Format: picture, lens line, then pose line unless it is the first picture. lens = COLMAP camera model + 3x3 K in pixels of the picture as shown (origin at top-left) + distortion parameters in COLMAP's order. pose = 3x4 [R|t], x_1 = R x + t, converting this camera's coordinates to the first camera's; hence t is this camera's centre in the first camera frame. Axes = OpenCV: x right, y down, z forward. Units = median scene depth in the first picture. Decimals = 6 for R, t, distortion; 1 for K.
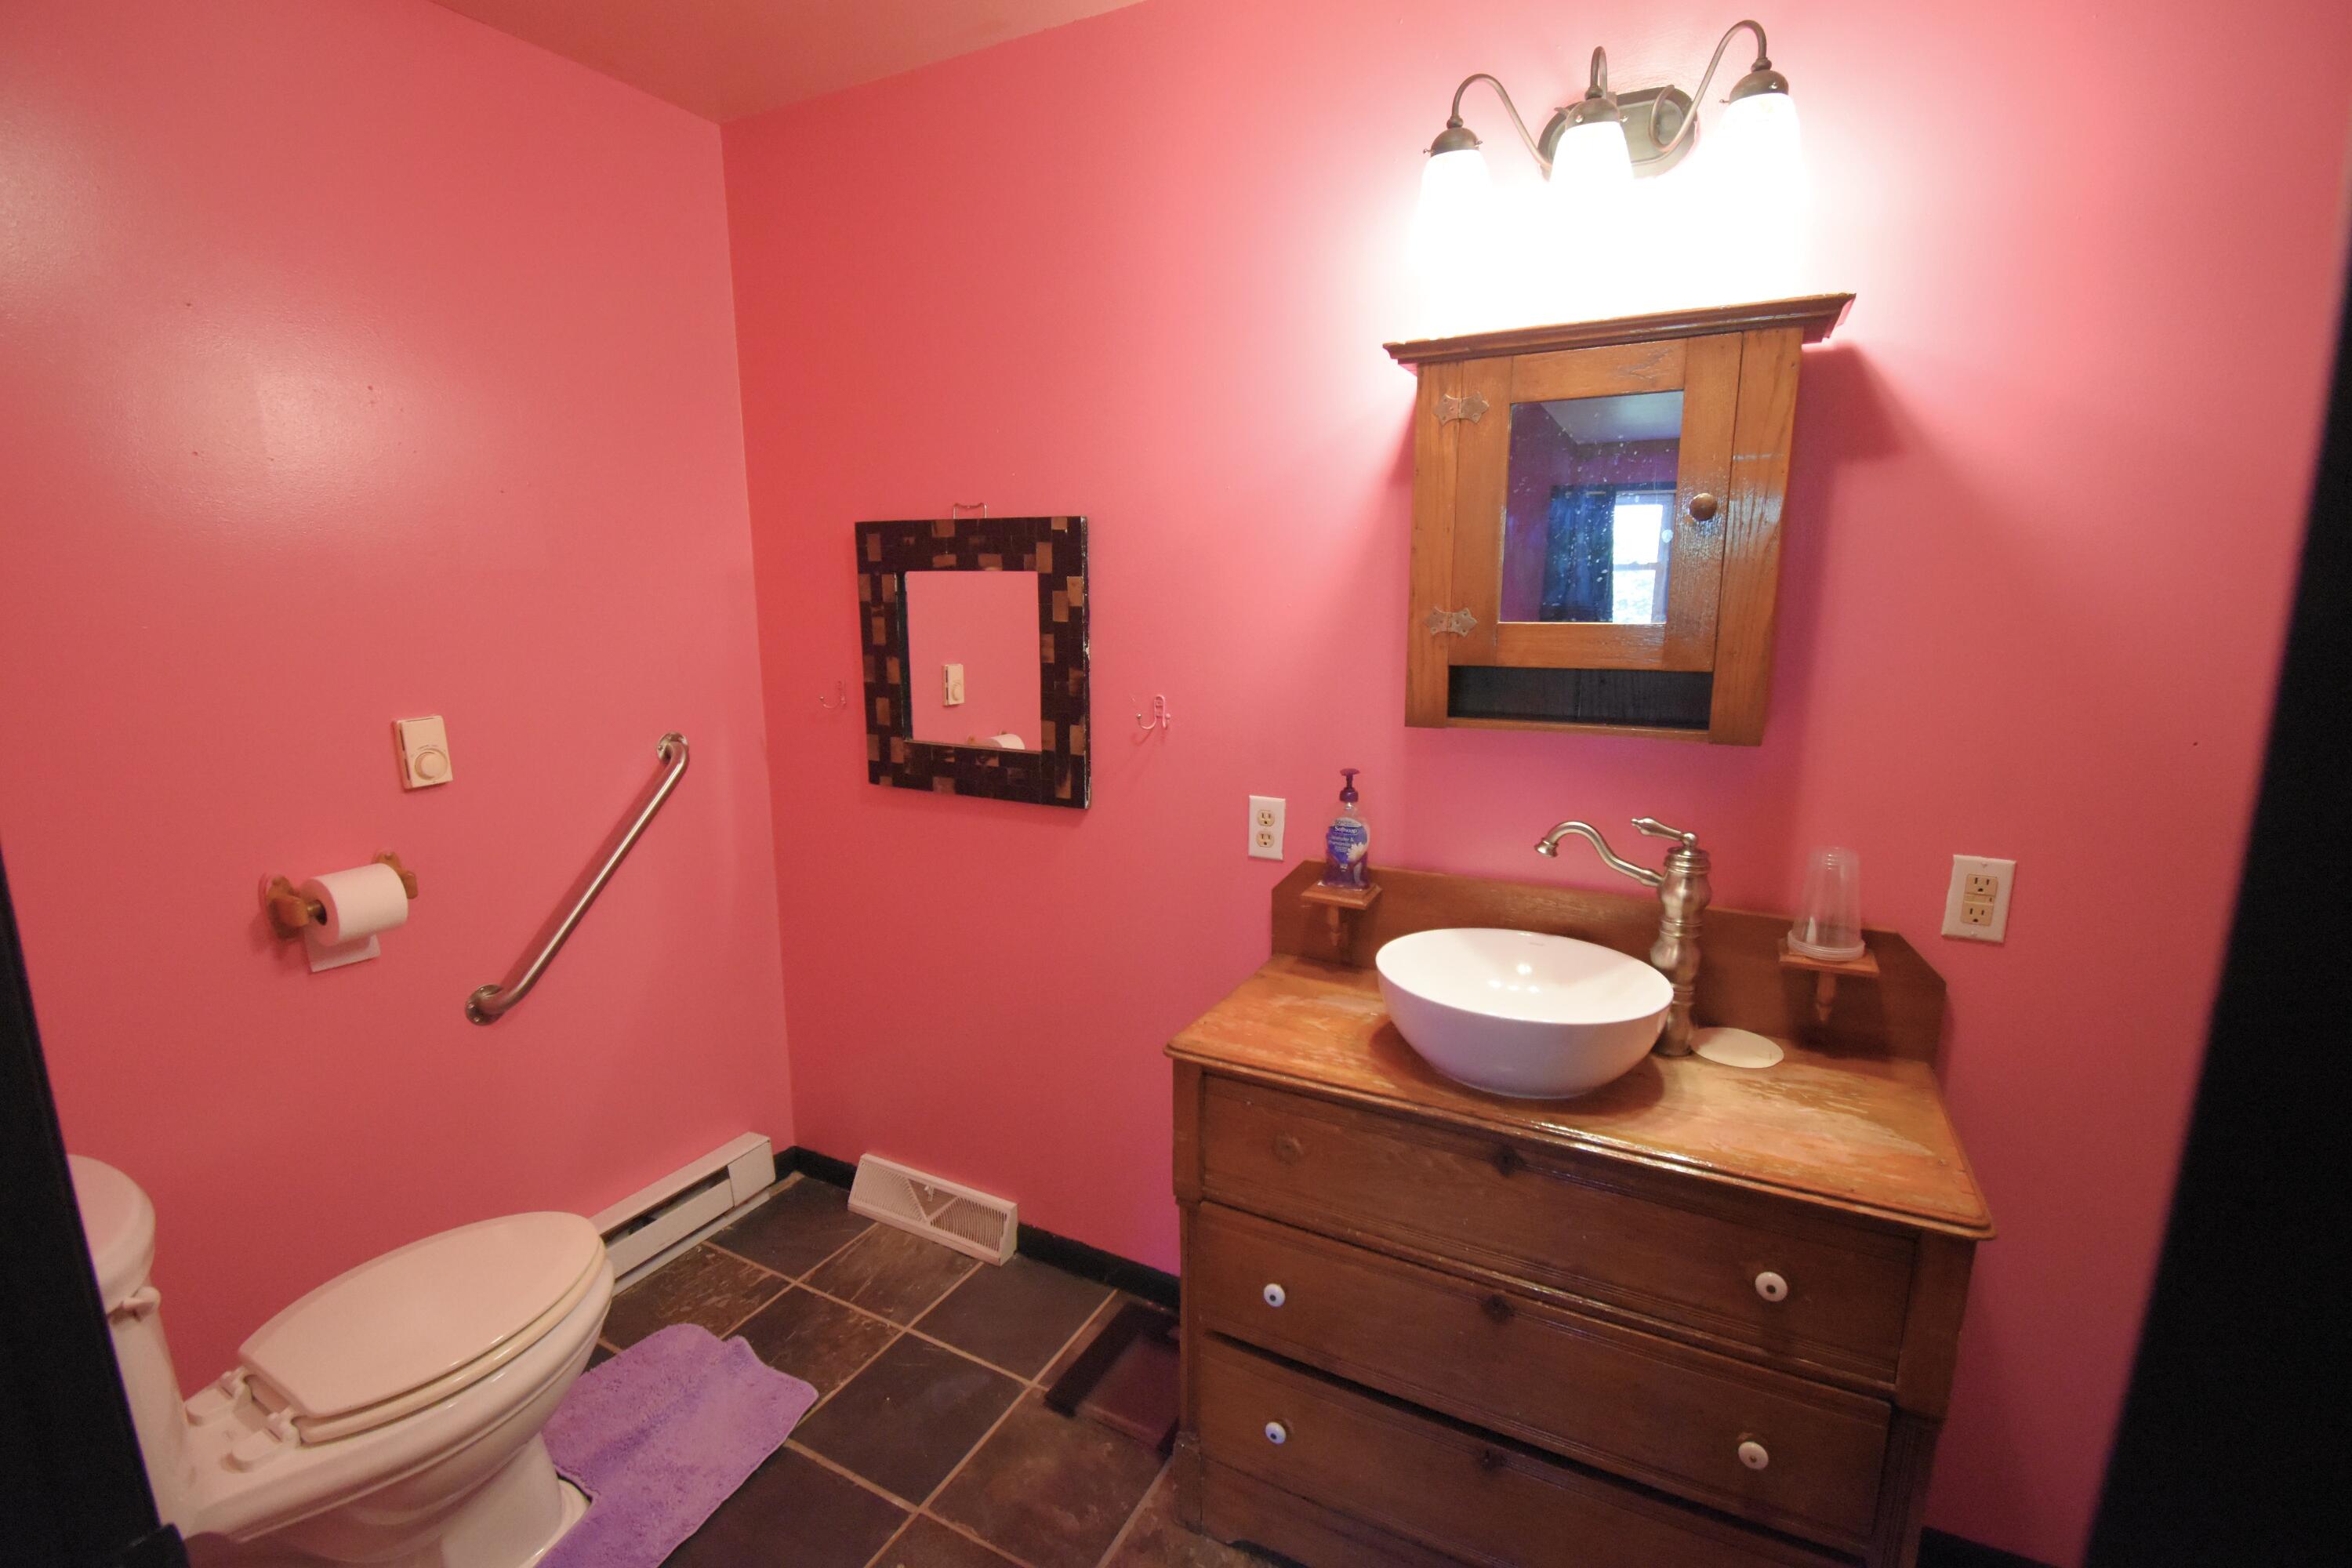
lens RADIAL K [[1032.7, 0, 1167.6], [0, 1032.7, 785.5], [0, 0, 1]] dist [0.014871, -0.022100]
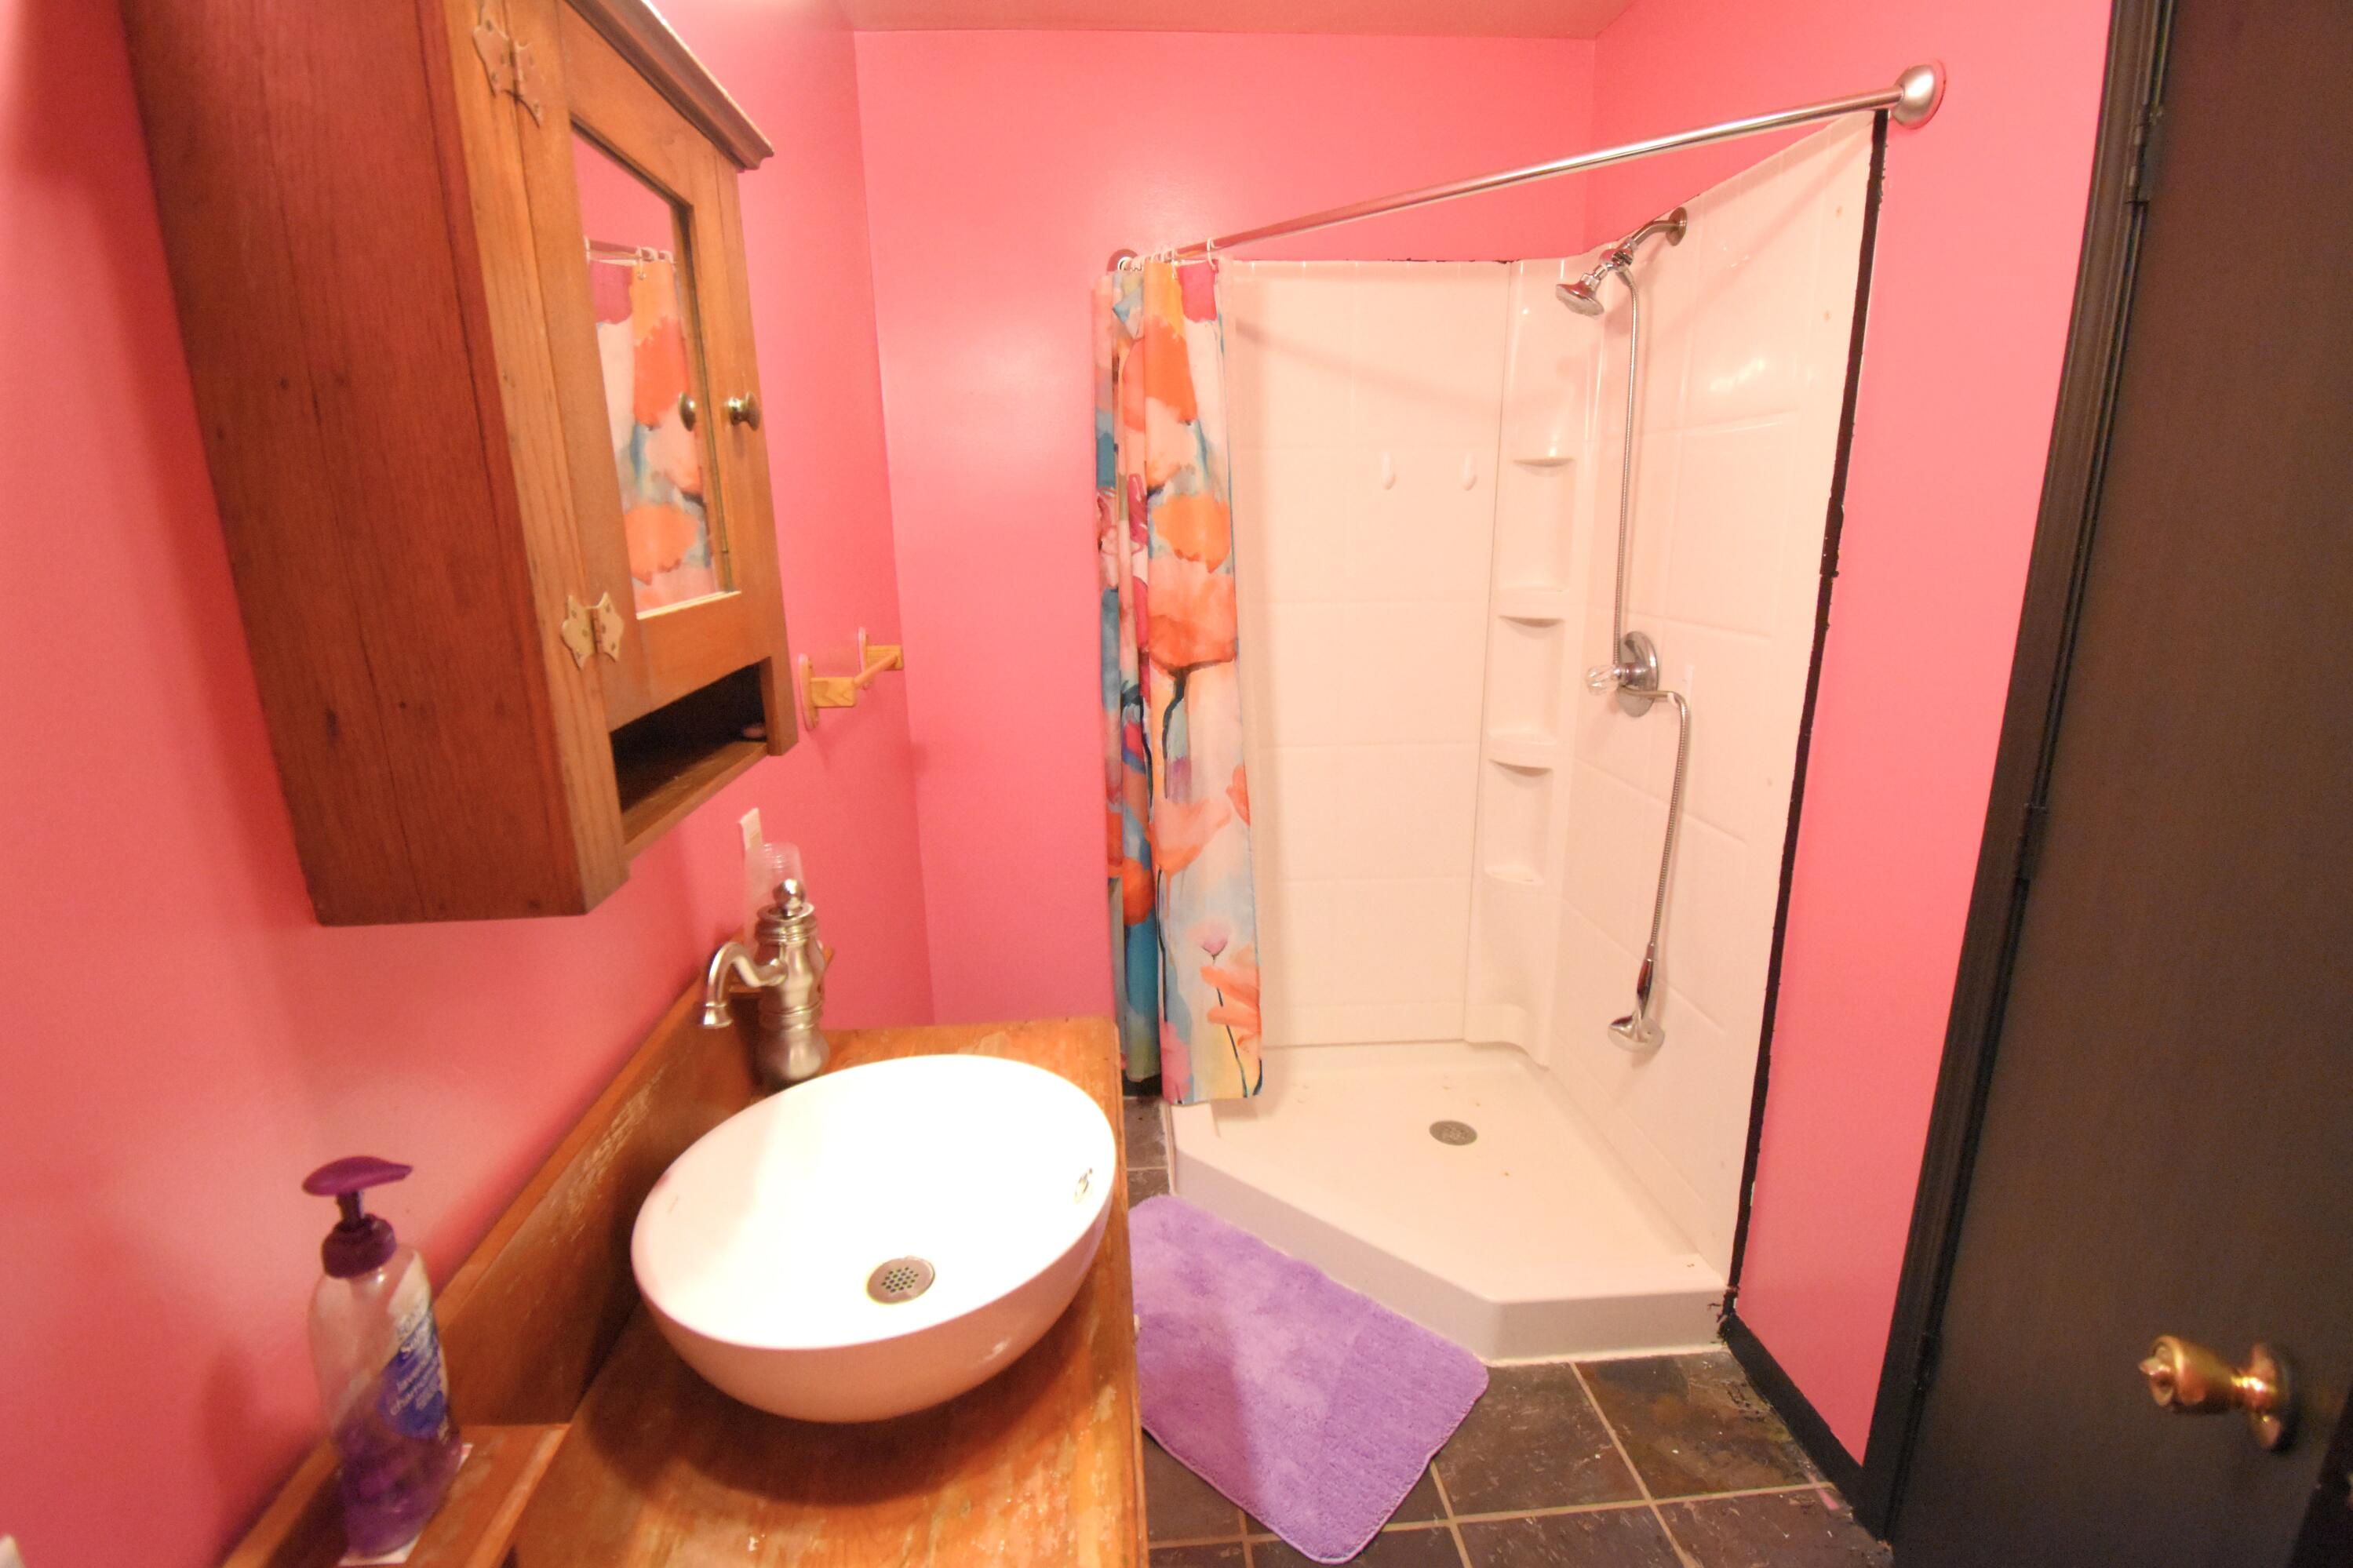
lens RADIAL K [[1045.7, 0, 1176.5], [0, 1045.7, 784.0], [0, 0, 1]] dist [0.019942, -0.023858]
pose [[-0.543582, -0.195616, 0.816243, -0.207696], [0.165688, 0.928322, 0.332816, -0.205809], [-0.822840, 0.316154, -0.472208, 1.075764]]
